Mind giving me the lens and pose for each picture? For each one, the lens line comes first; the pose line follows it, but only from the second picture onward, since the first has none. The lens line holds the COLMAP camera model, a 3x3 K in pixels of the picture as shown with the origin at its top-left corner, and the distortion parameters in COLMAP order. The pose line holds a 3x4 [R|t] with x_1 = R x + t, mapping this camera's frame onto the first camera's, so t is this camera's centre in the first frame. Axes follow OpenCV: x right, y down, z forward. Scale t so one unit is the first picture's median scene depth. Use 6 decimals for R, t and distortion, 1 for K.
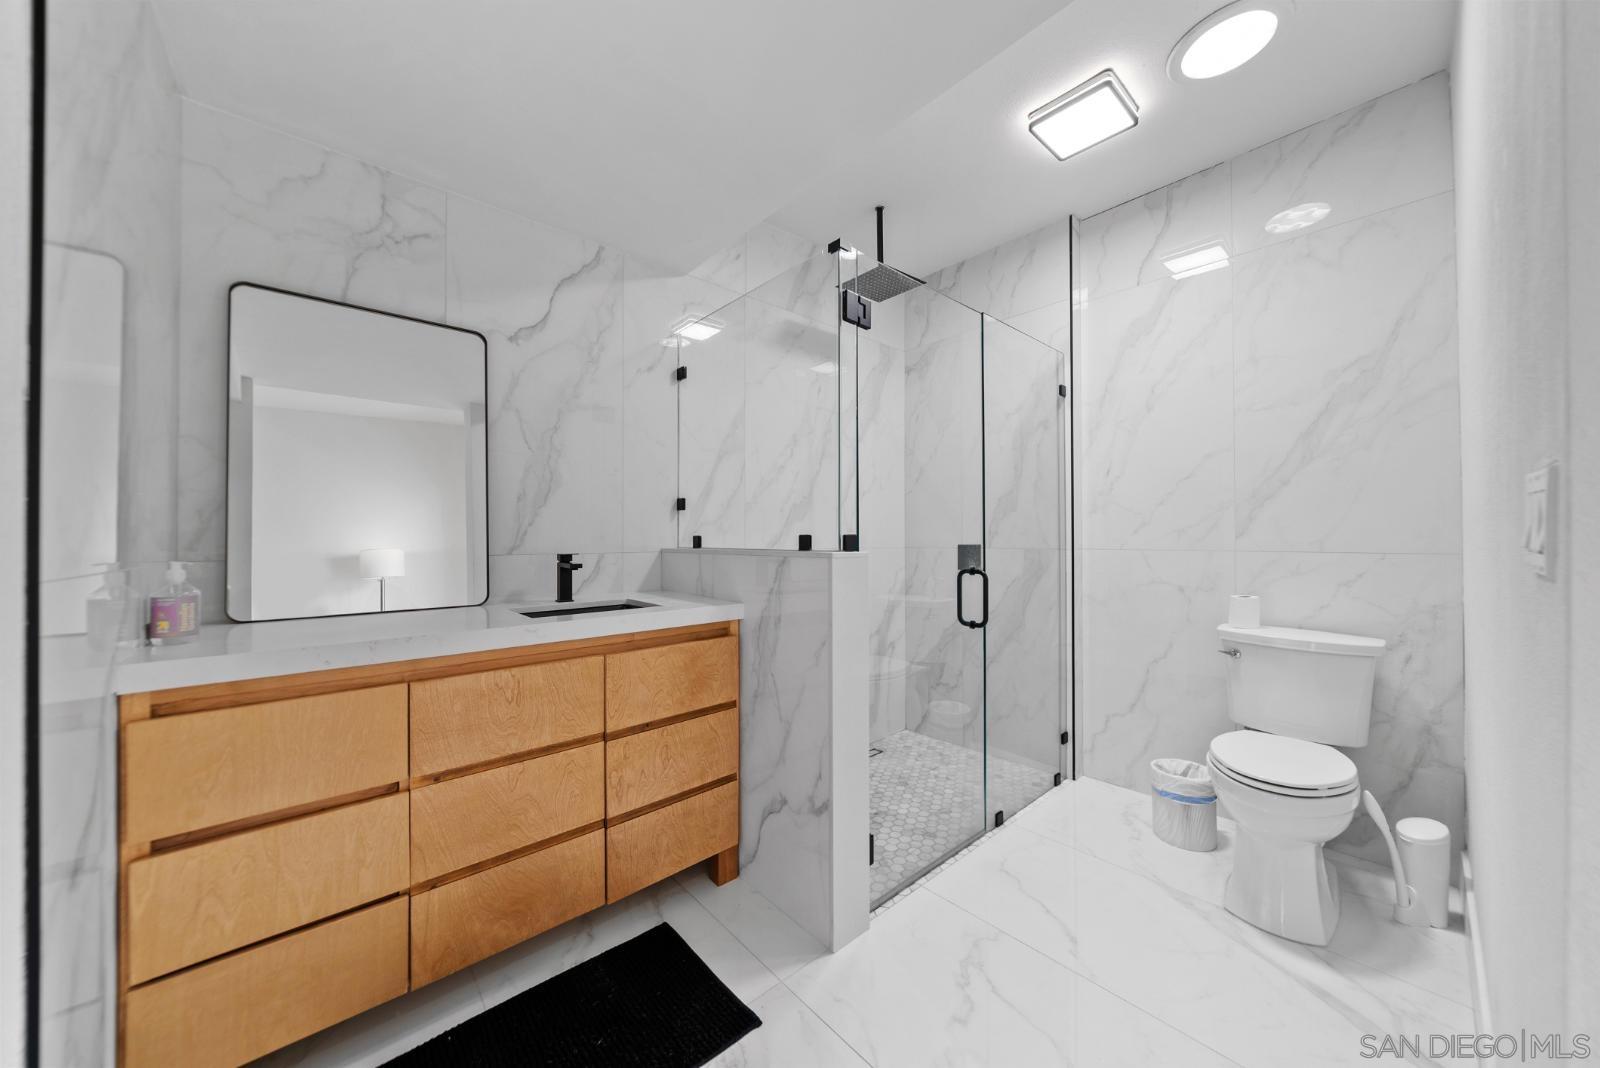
lens RADIAL K [[552.0, 0, 804.1], [0, 552.0, 534.4], [0, 0, 1]] dist [-0.005430, -0.000343]
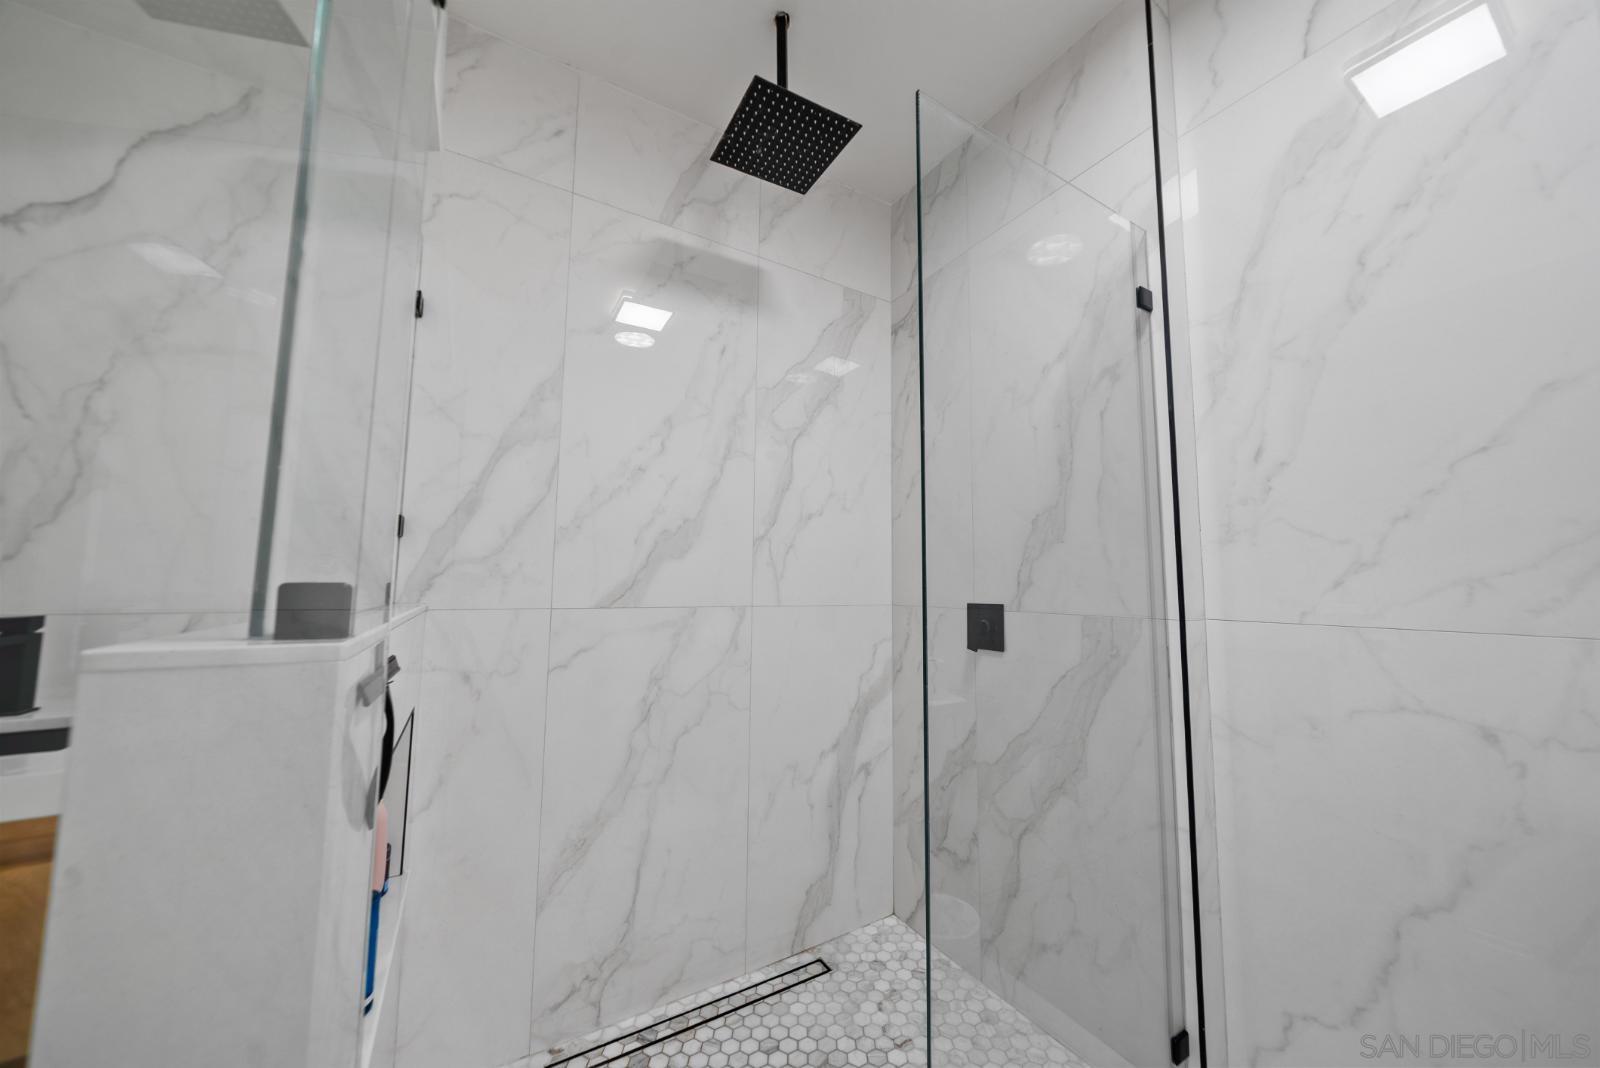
lens RADIAL K [[552.0, 0, 801.4], [0, 552.0, 534.6], [0, 0, 1]] dist [-0.005430, -0.000343]
pose [[0.981611, -0.005428, -0.190815, 0.234760], [-0.010882, 0.996379, -0.084325, -0.002141], [0.190581, 0.084850, 0.977998, 0.429075]]
